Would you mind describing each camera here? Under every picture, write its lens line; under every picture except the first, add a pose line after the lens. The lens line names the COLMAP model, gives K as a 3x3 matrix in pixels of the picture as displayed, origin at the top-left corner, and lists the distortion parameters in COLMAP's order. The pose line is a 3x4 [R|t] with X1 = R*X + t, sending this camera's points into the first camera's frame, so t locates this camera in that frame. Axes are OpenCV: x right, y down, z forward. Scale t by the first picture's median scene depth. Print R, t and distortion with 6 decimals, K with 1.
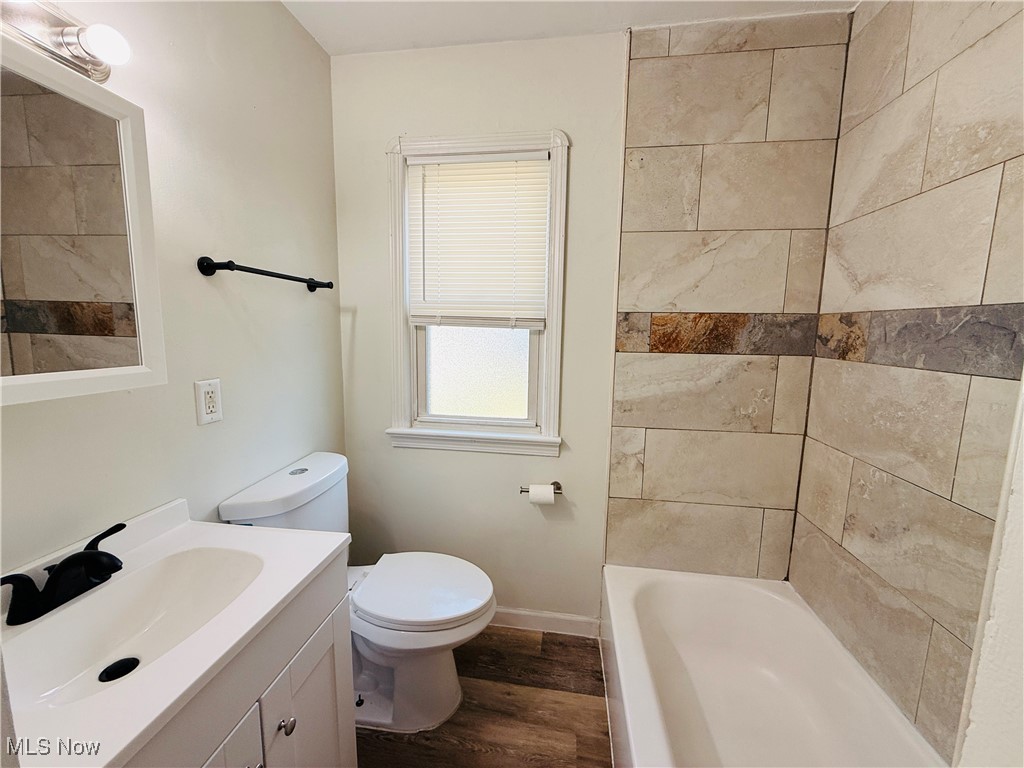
lens RADIAL K [[415.4, 0, 511.4], [0, 415.4, 386.6], [0, 0, 1]] dist [0.000089, -0.000218]
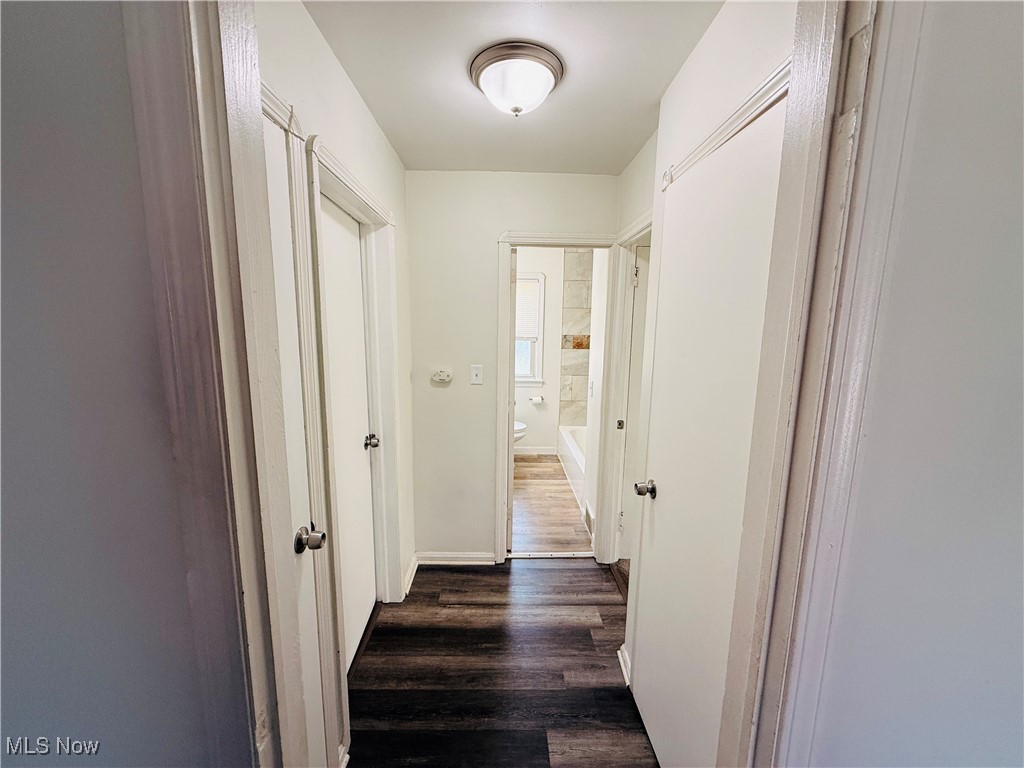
lens RADIAL K [[415.4, 0, 510.4], [0, 415.4, 385.9], [0, 0, 1]] dist [0.000089, -0.000218]
pose [[0.985866, -0.028282, 0.165134, -0.575968], [0.023950, 0.999316, 0.028164, 0.082527], [-0.165817, -0.023811, 0.985869, -1.767013]]
